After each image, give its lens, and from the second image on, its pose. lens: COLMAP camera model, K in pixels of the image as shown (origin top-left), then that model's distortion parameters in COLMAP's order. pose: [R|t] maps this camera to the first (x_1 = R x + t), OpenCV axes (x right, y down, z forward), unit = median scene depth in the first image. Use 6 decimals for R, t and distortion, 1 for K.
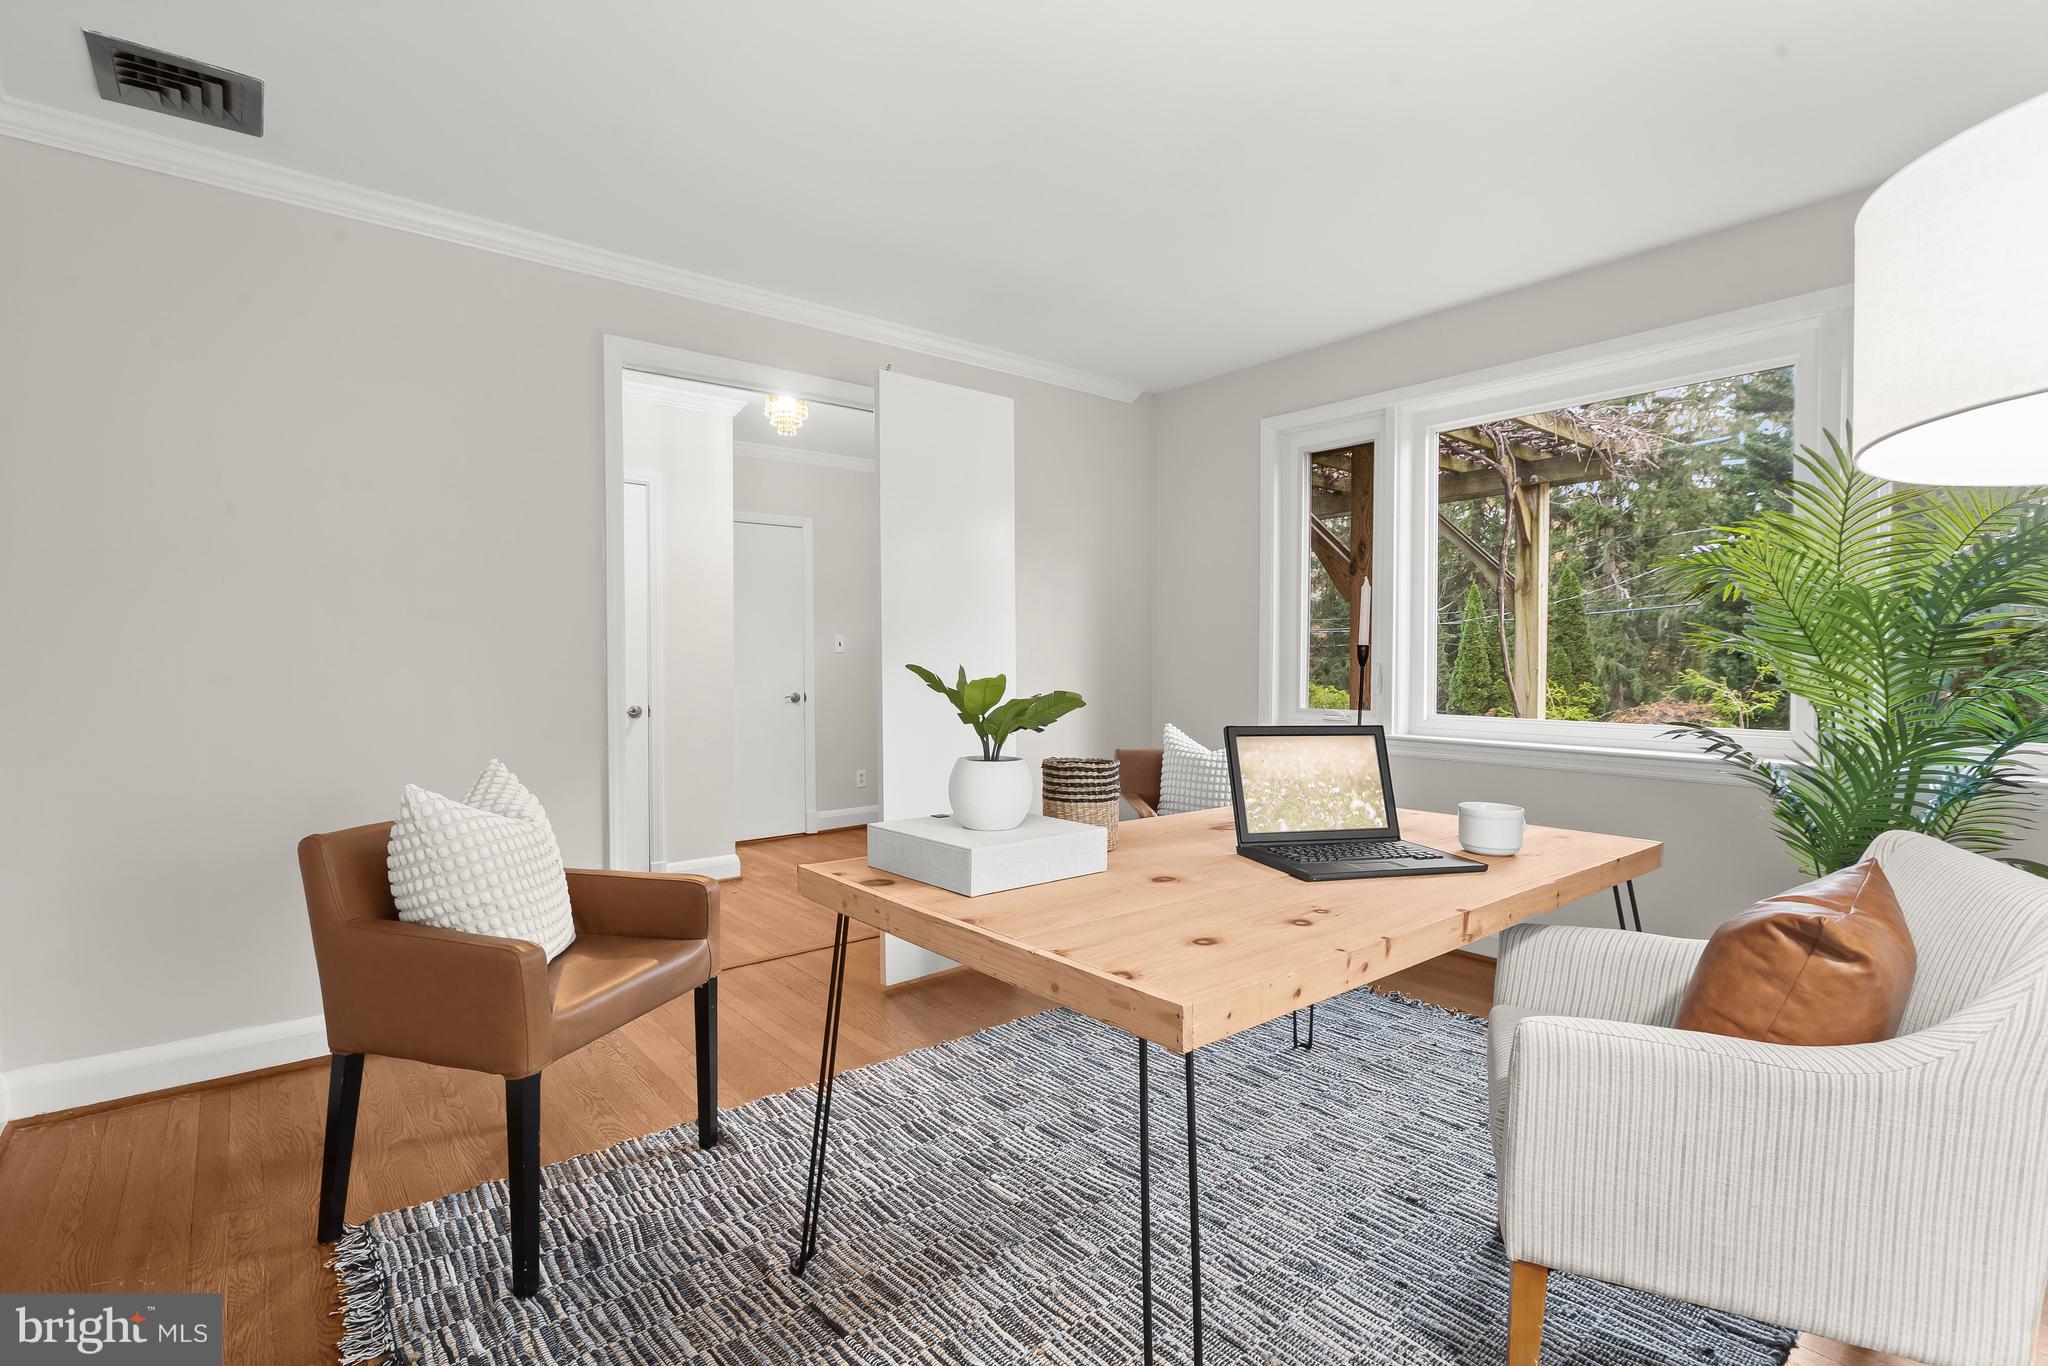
lens RADIAL K [[941.8, 0, 1026.2], [0, 941.8, 681.4], [0, 0, 1]] dist [0.002715, -0.000319]
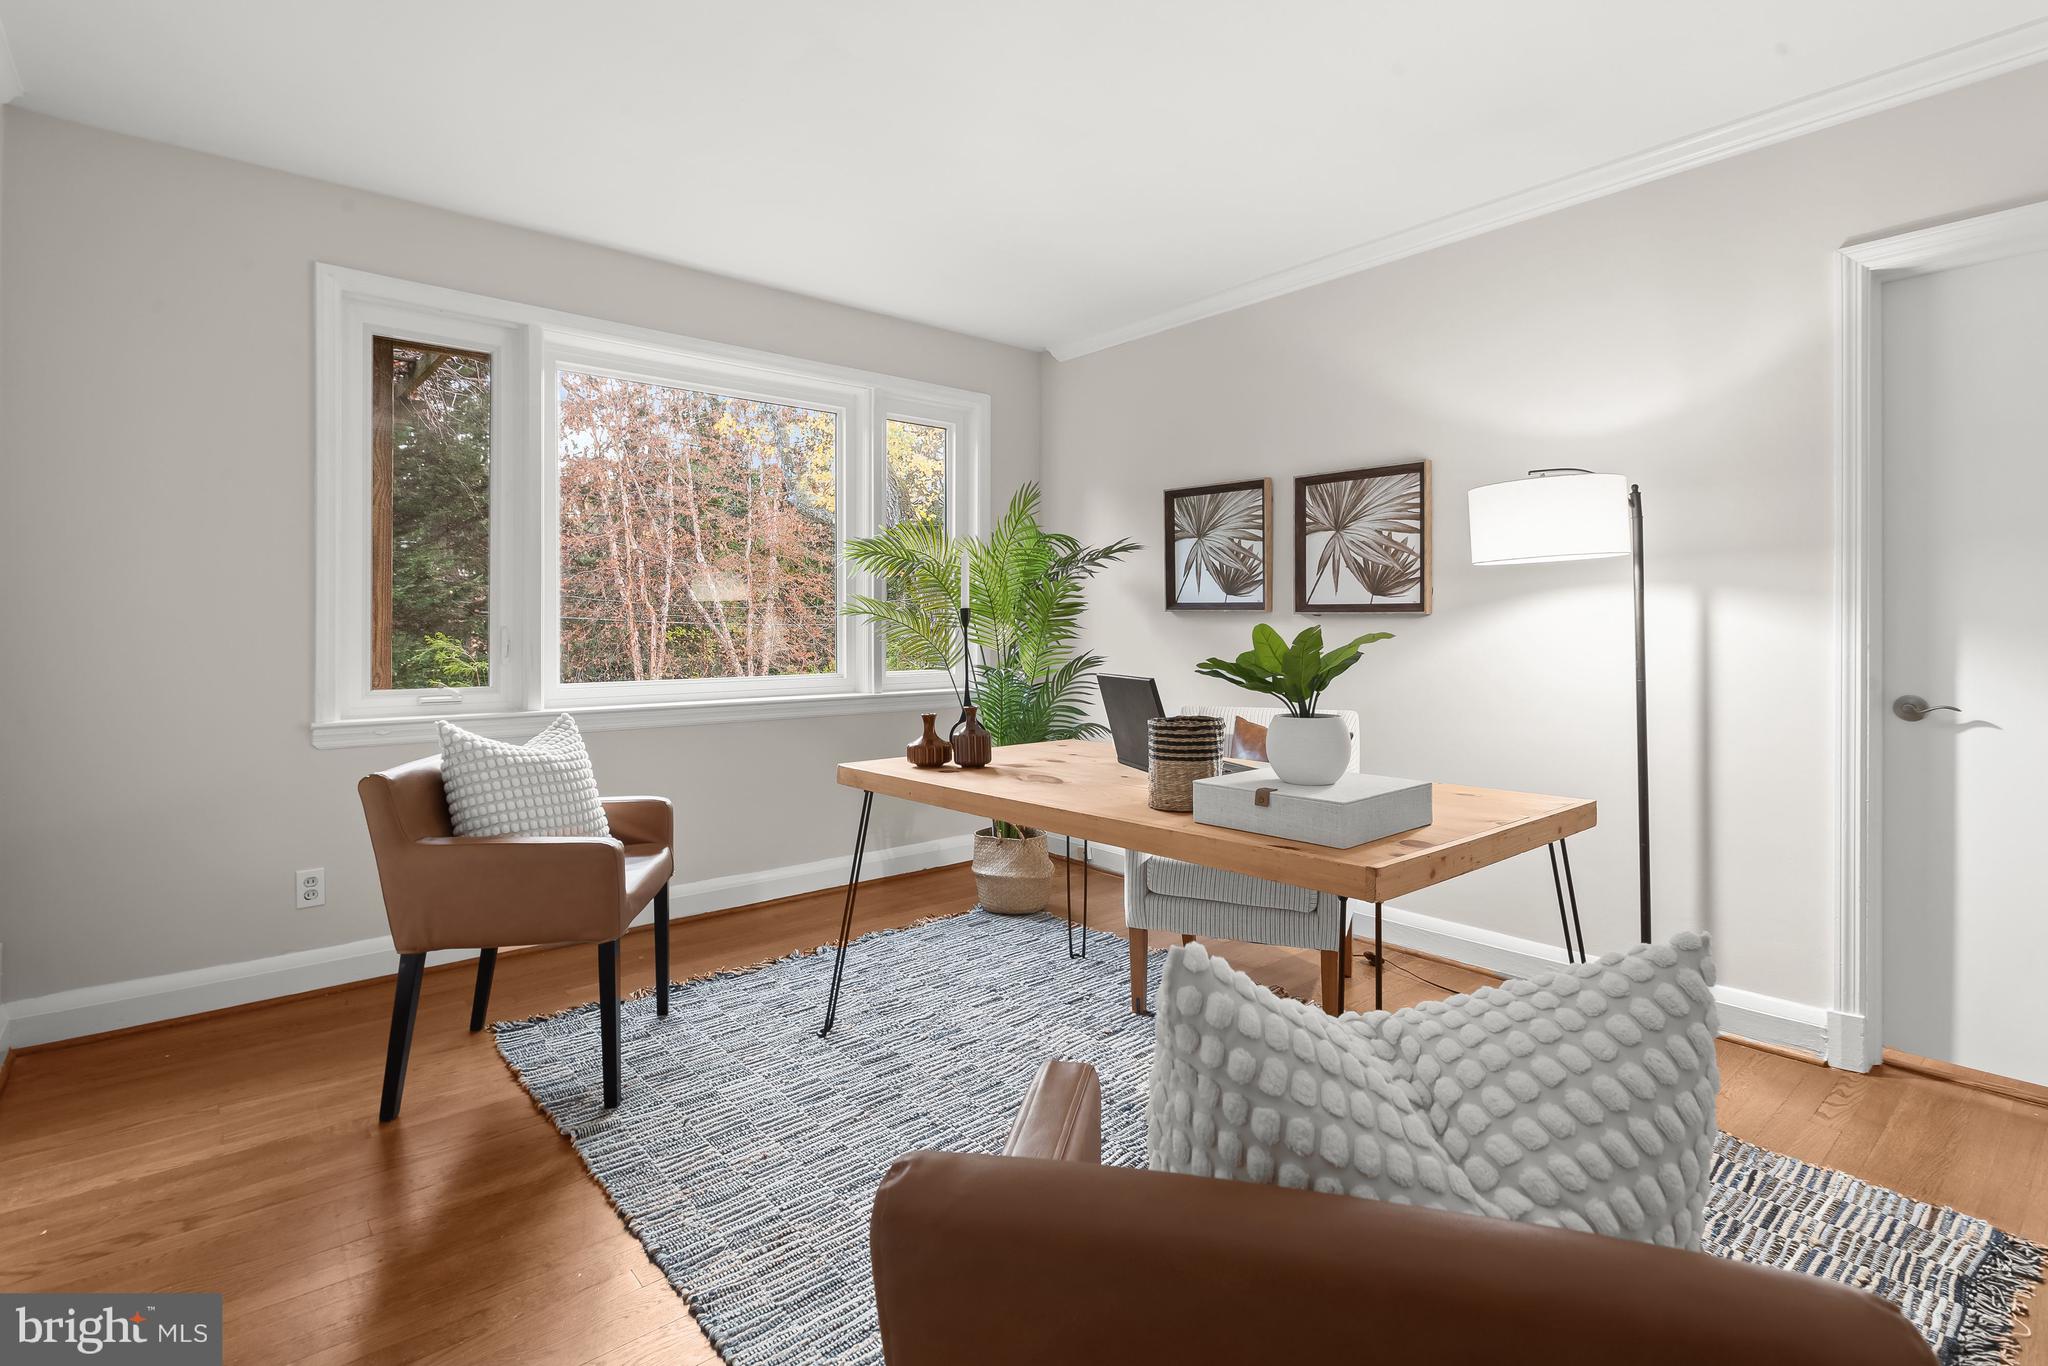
lens RADIAL K [[941.8, 0, 1006.7], [0, 941.8, 619.5], [0, 0, 1]] dist [0.002715, -0.000319]
pose [[0.005407, 0.008364, 0.999950, -0.677564], [0.018288, 0.999797, -0.008462, -0.016212], [-0.999818, 0.018333, 0.005253, 0.830477]]
